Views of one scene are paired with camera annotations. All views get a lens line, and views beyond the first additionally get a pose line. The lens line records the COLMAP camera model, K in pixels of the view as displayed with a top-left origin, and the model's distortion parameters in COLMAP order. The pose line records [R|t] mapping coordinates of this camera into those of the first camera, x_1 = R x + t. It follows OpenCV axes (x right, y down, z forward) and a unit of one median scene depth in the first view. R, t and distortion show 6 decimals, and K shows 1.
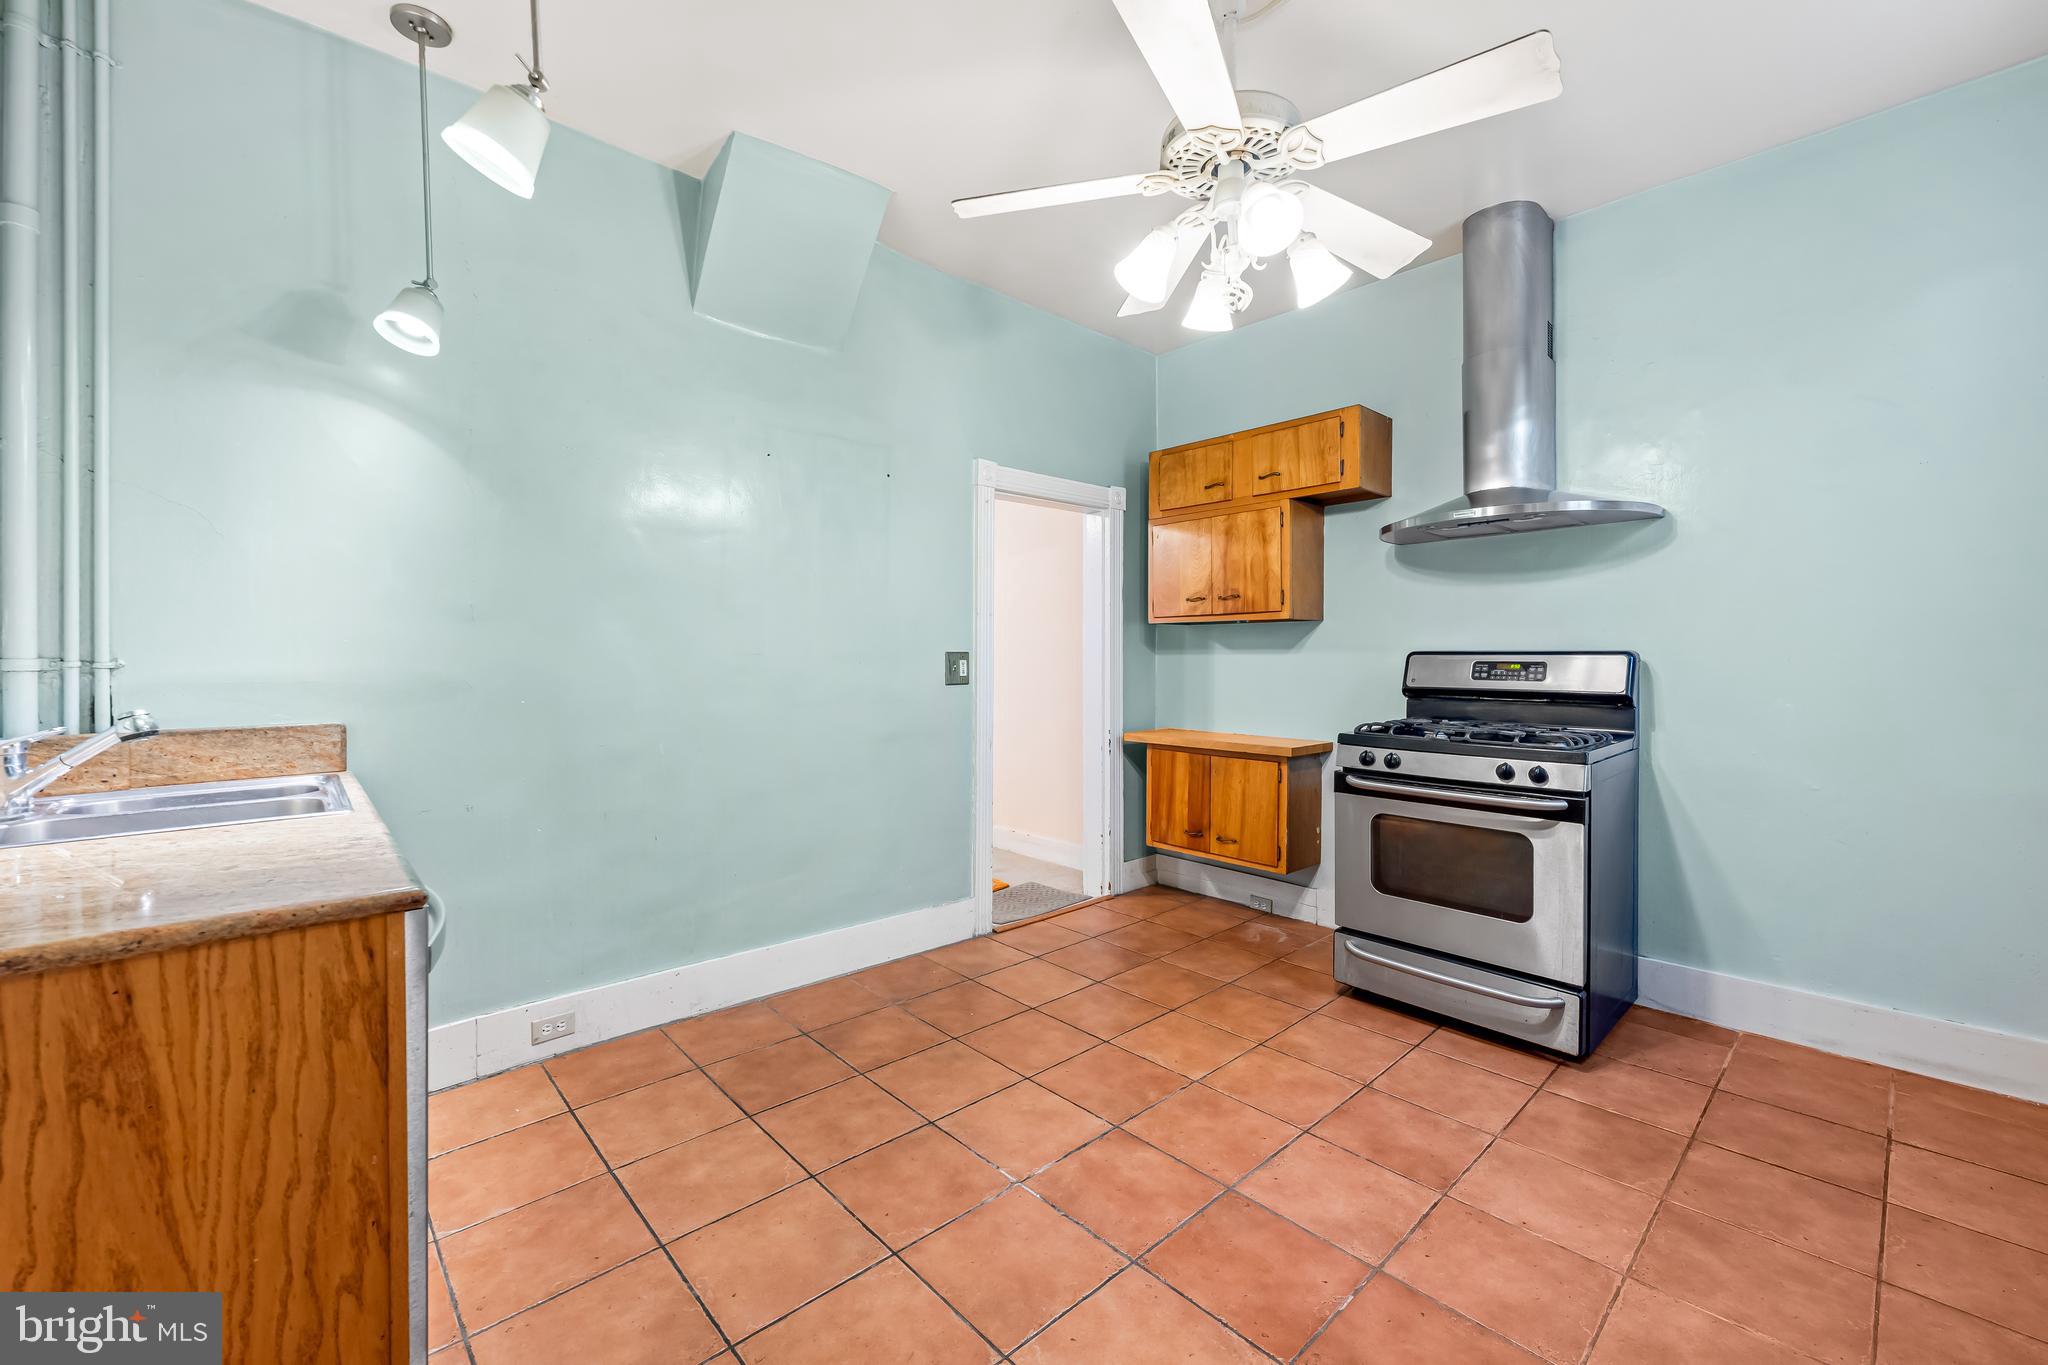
lens RADIAL K [[831.2, 0, 1023.0], [0, 831.2, 666.0], [0, 0, 1]] dist [0.000286, -0.000003]
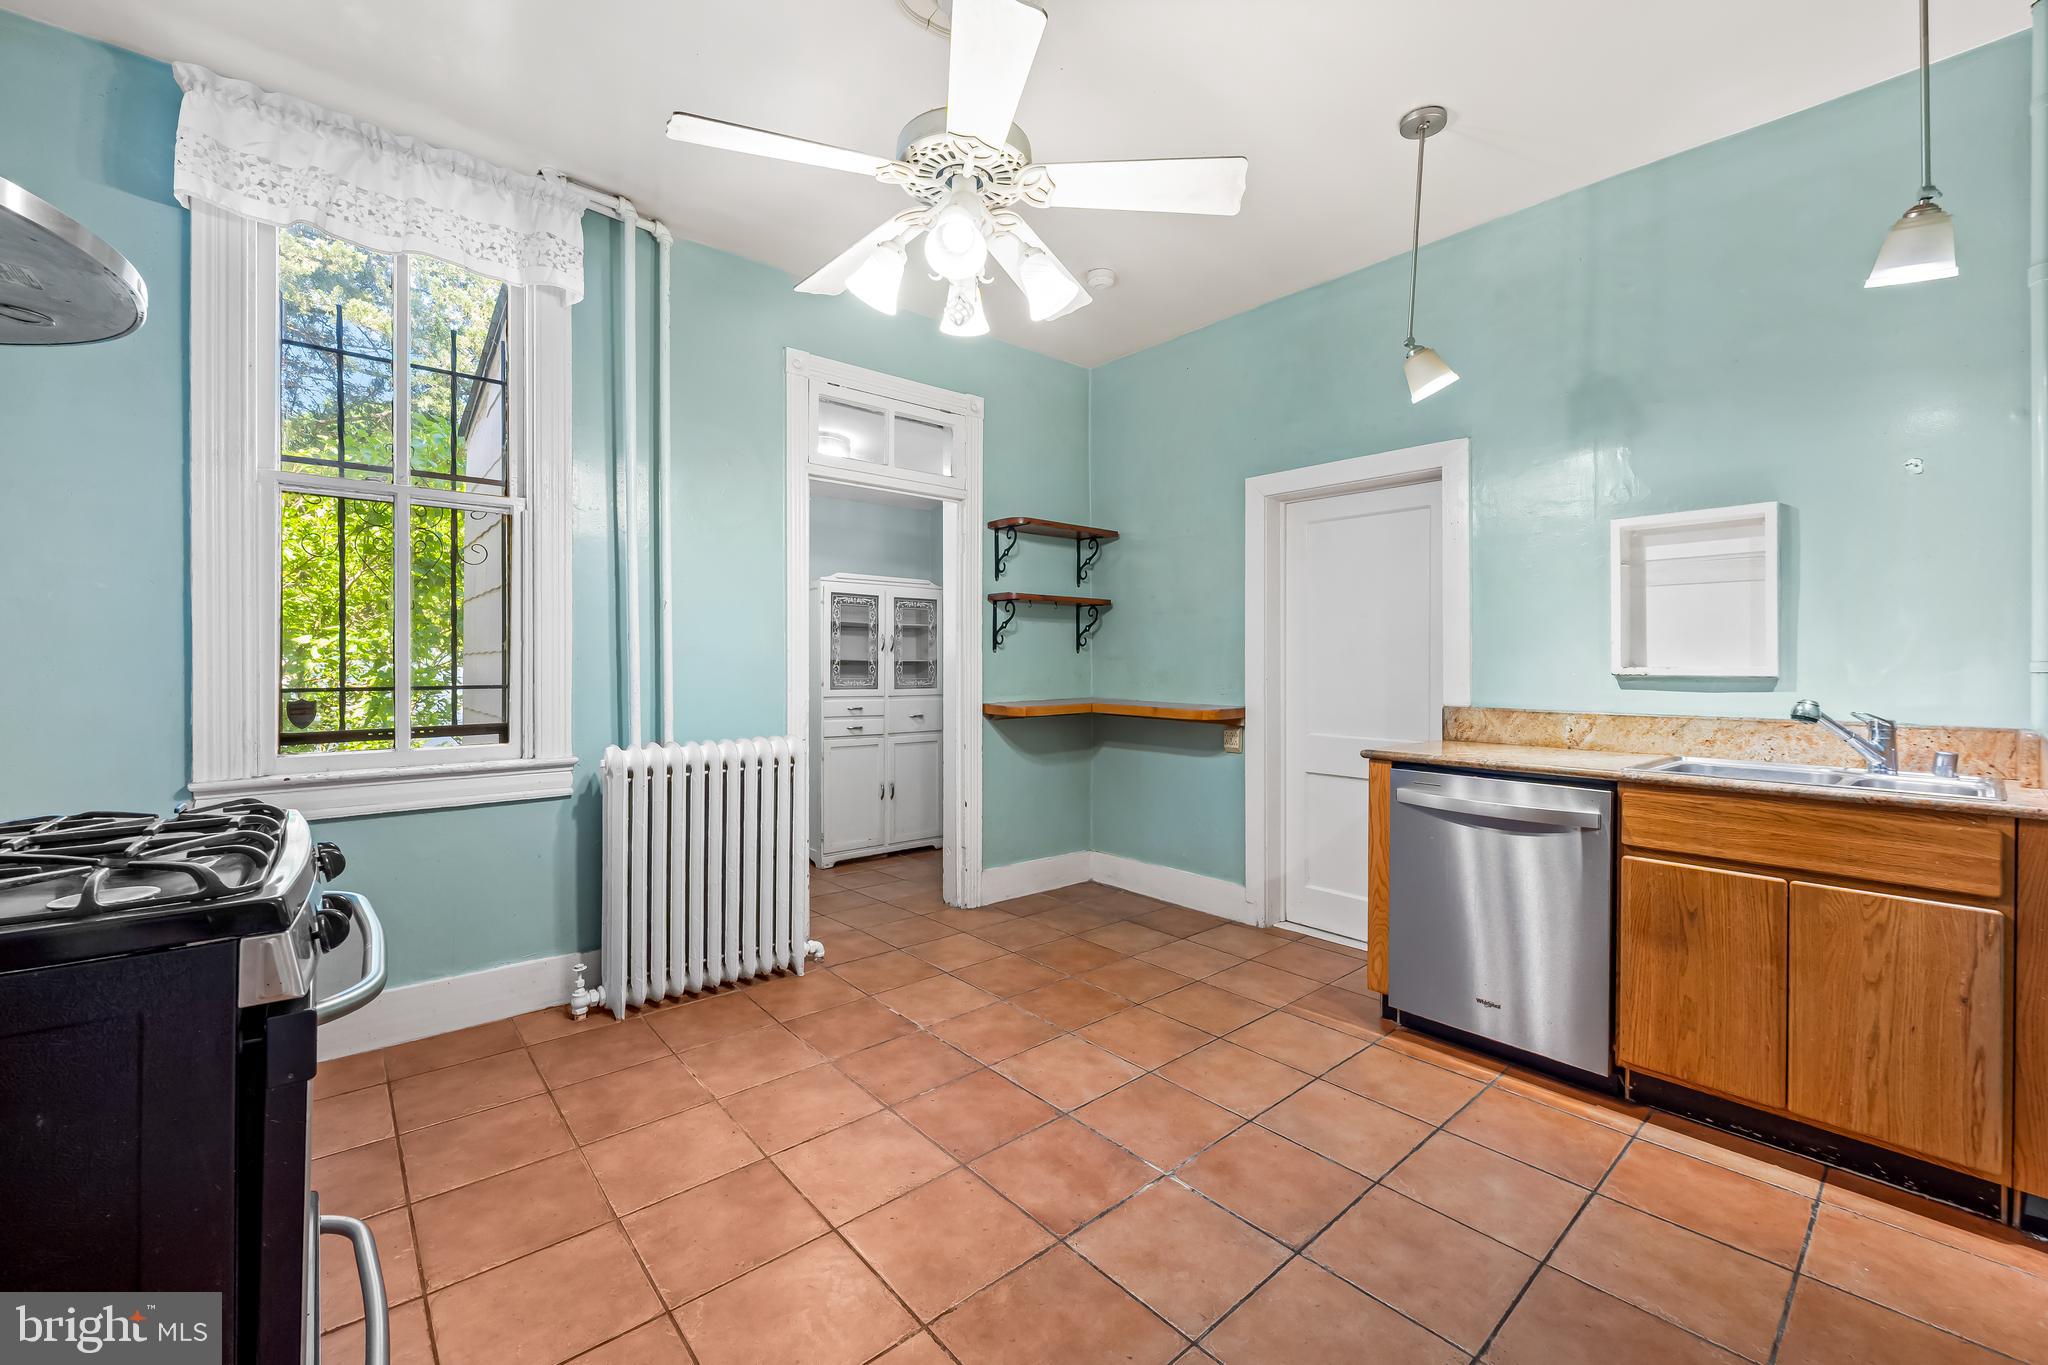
lens RADIAL K [[831.2, 0, 1023.0], [0, 831.2, 666.0], [0, 0, 1]] dist [0.000286, -0.000003]
pose [[-0.999618, -0.000599, 0.027647, 0.100491], [-0.000234, 0.999913, 0.013185, -0.010025], [-0.027653, 0.013173, -0.999531, 1.411264]]
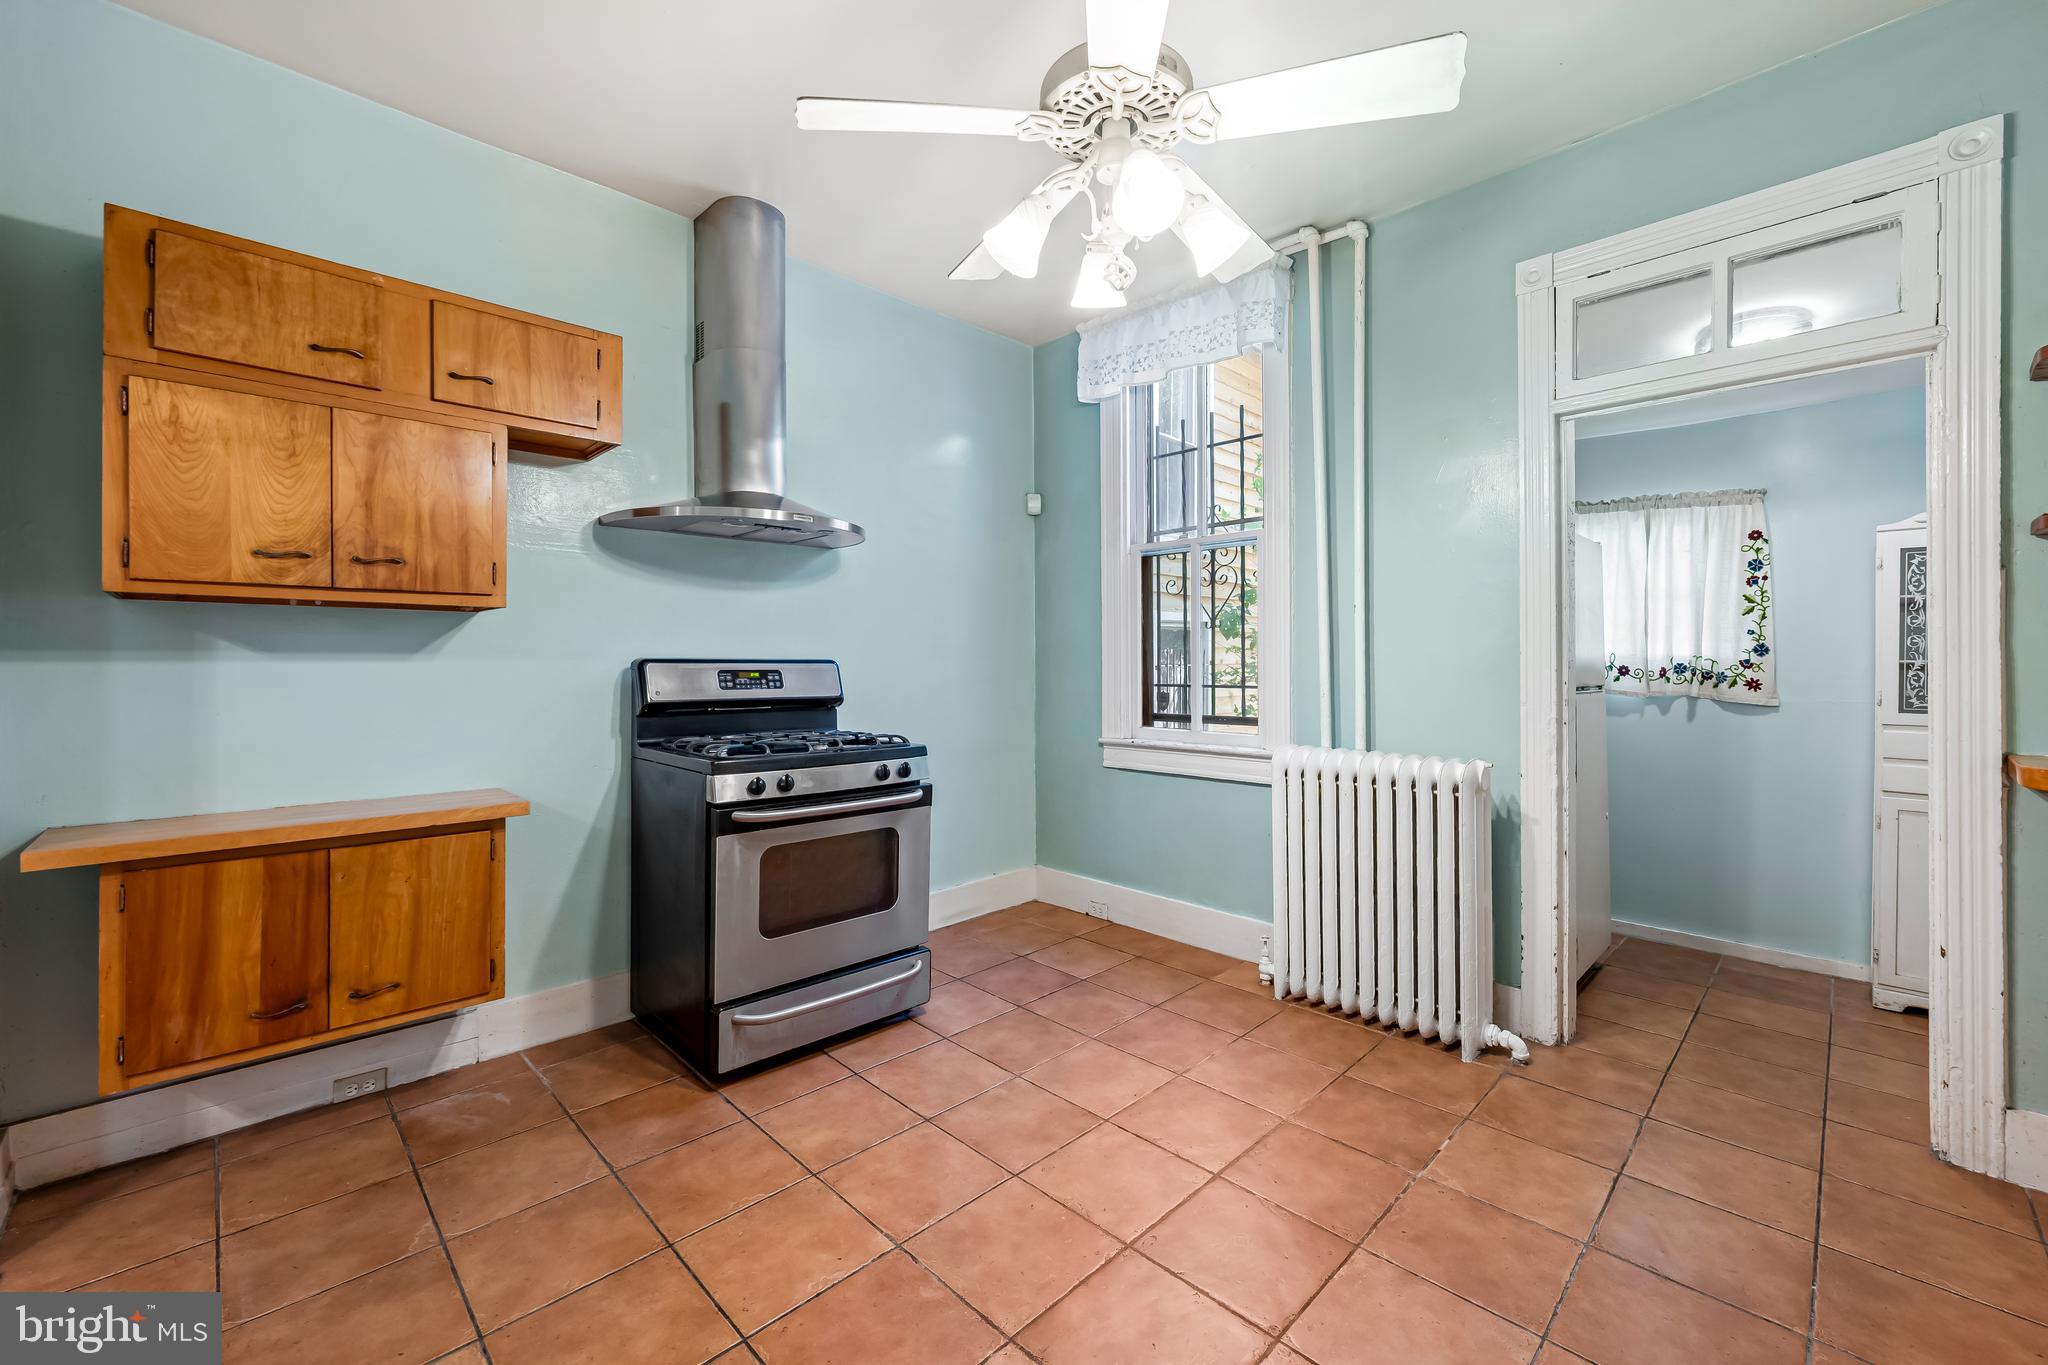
lens RADIAL K [[831.2, 0, 1023.0], [0, 831.2, 666.0], [0, 0, 1]] dist [0.000286, -0.000003]
pose [[-0.036859, -0.003564, 0.999314, -0.458146], [0.010911, 0.999933, 0.003969, -0.011422], [-0.999261, 0.011050, -0.036818, 0.792466]]
